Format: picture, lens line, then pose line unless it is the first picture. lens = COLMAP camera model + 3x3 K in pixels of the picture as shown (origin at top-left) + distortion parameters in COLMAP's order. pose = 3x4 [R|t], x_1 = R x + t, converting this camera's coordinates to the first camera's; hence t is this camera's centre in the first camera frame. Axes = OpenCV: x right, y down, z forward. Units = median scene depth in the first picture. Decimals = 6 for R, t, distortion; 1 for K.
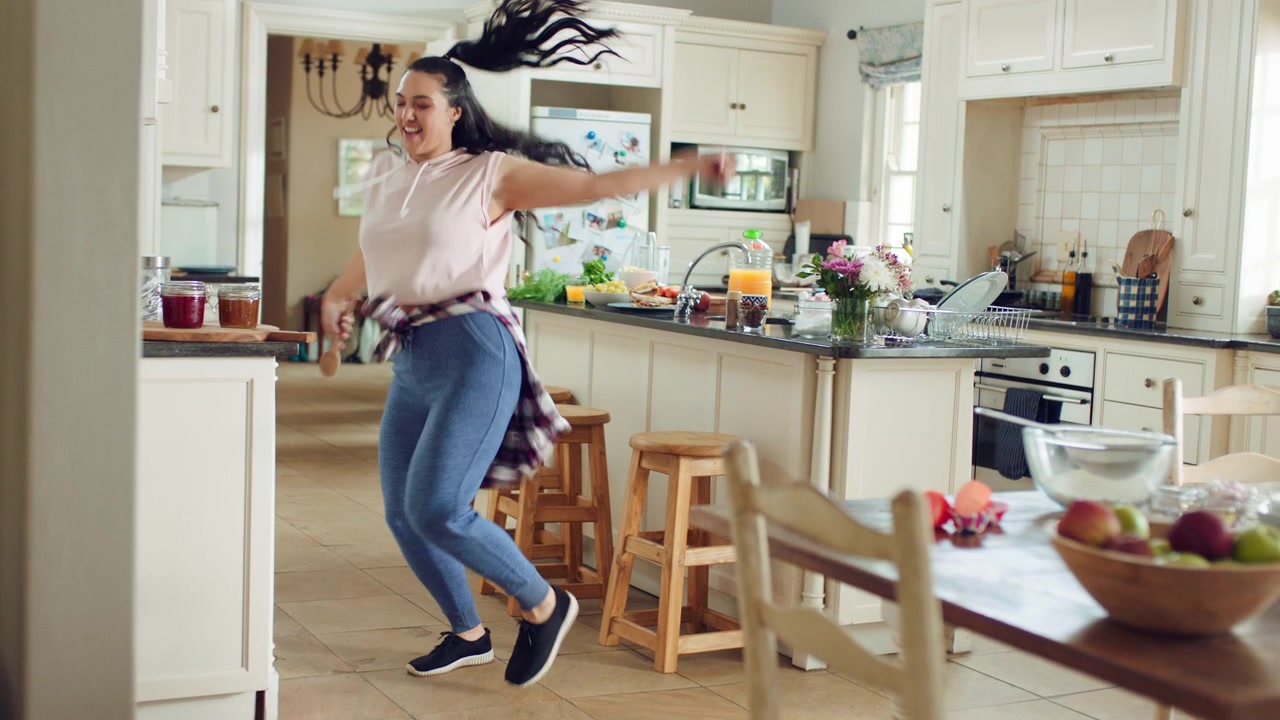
lens RADIAL K [[1663.4, 0, 640.0], [0, 1663.4, 360.0], [0, 0, 1]] dist [-0.060497, 0.063028]
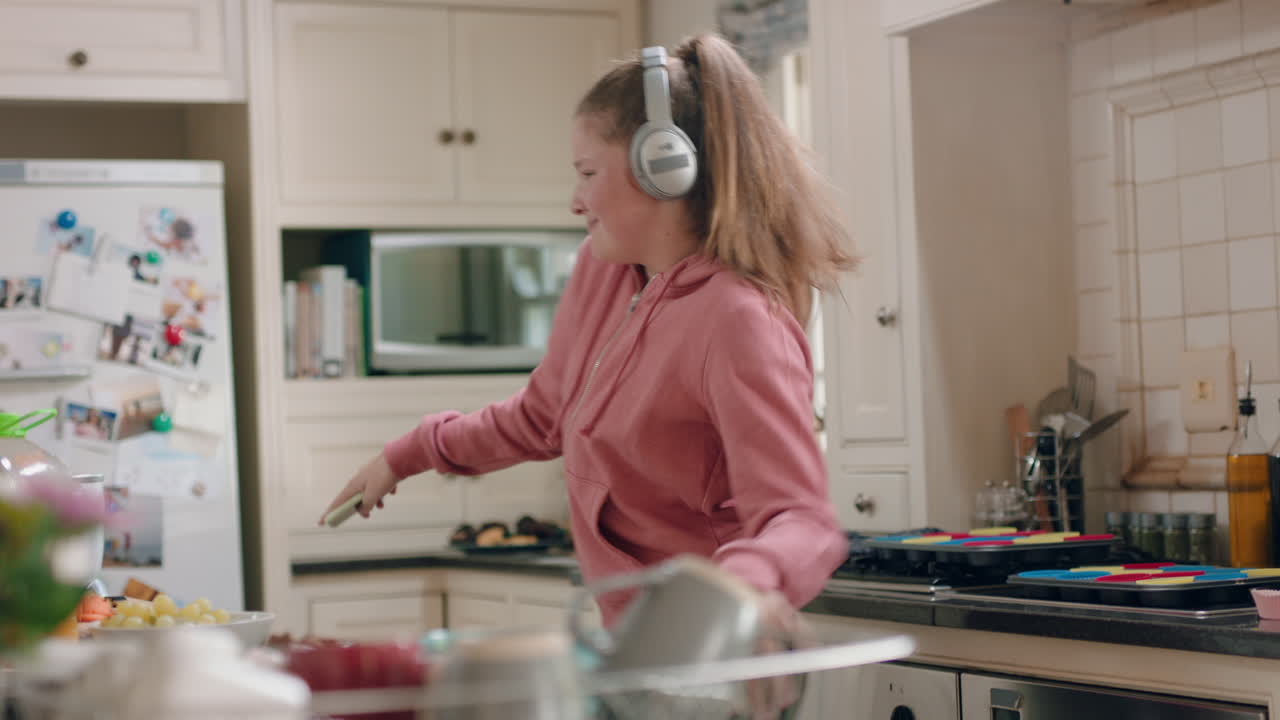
lens RADIAL K [[2415.7, 0, 640.0], [0, 2415.7, 360.0], [0, 0, 1]] dist [-0.022009, 0.042966]
pose [[0.996273, -0.078073, -0.036659, 0.147186], [0.073486, 0.990861, -0.113110, -0.022163], [0.045155, 0.109995, 0.992906, 0.440602]]
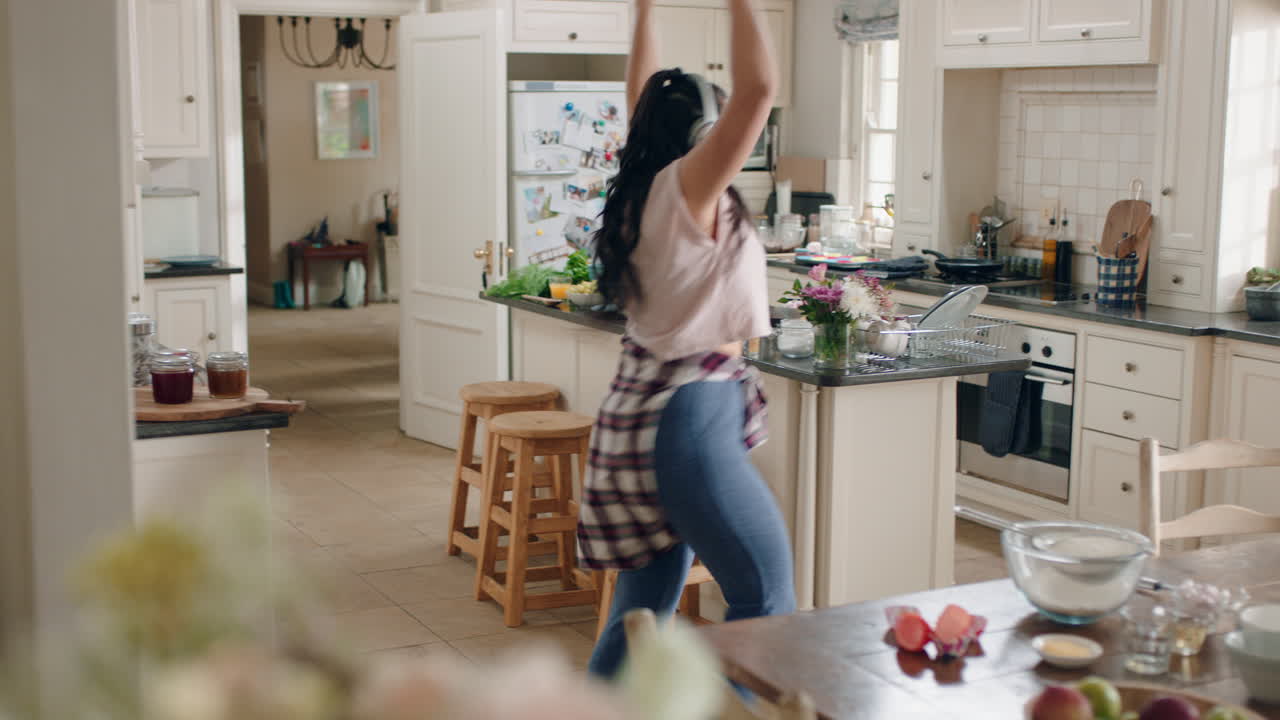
lens RADIAL K [[1663.4, 0, 640.0], [0, 1663.4, 360.0], [0, 0, 1]] dist [-0.060497, 0.063028]
pose [[0.999390, -0.034376, 0.006142, 0.001931], [0.033873, 0.997064, 0.068680, -0.055348], [-0.008485, -0.068430, 0.997620, -0.005319]]
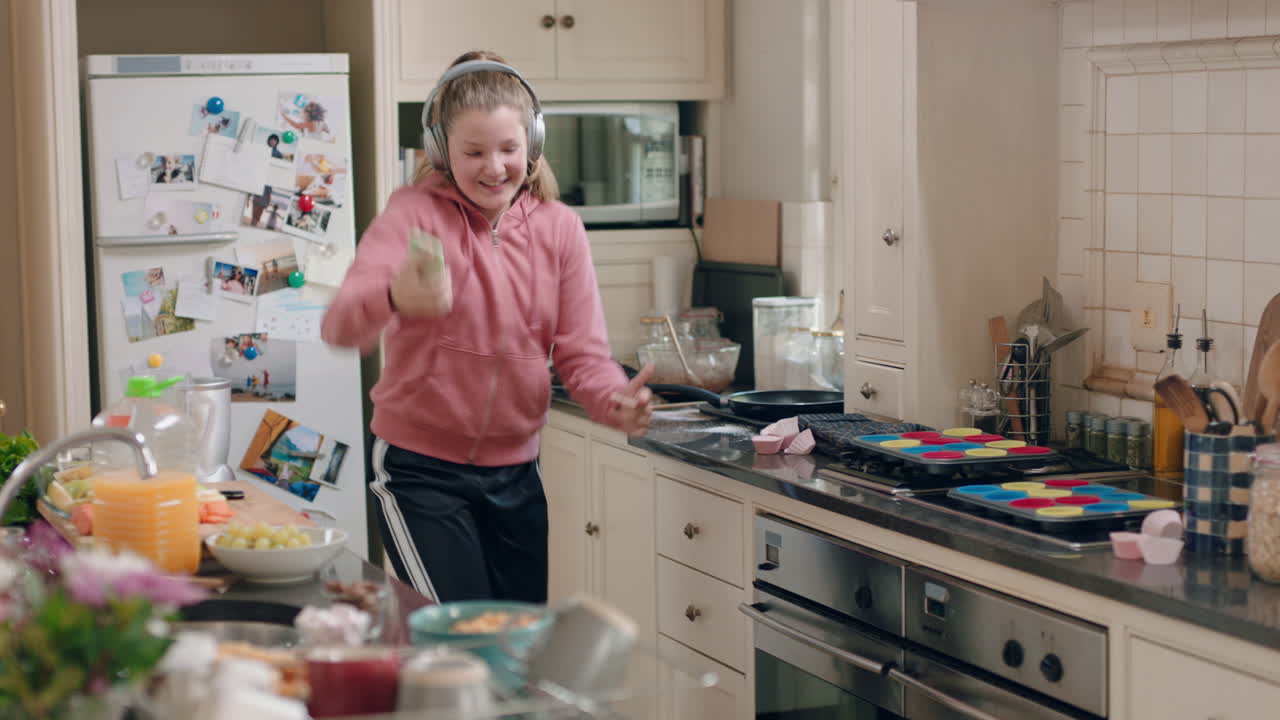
lens RADIAL K [[2415.7, 0, 640.0], [0, 2415.7, 360.0], [0, 0, 1]] dist [-0.022009, 0.042966]
pose [[0.992160, -0.041534, -0.117873, 0.192504], [0.042865, 0.999042, 0.008778, -0.066434], [0.117395, -0.013762, 0.992990, 0.331942]]
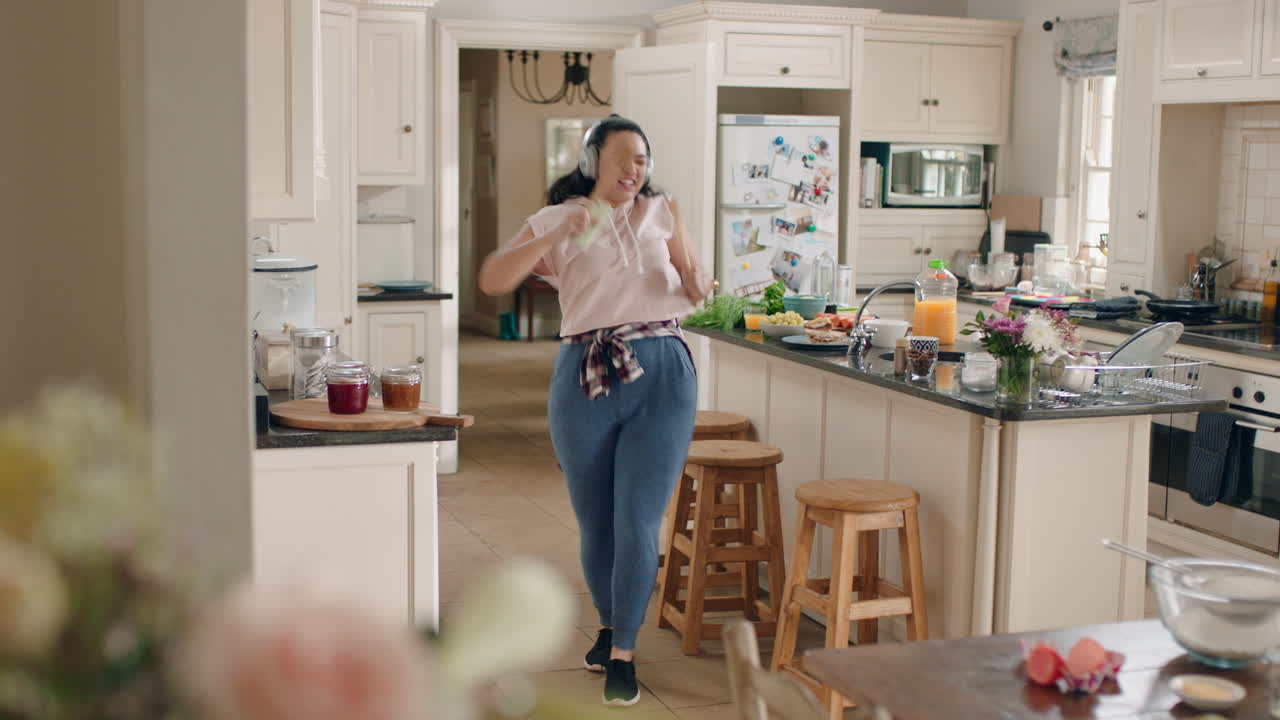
lens RADIAL K [[1663.4, 0, 640.0], [0, 1663.4, 360.0], [0, 0, 1]] dist [-0.060497, 0.063028]
pose [[0.990498, -0.007308, -0.137333, 0.026041], [0.012824, 0.999144, 0.039327, -0.048111], [0.136928, -0.040715, 0.989744, -0.002781]]
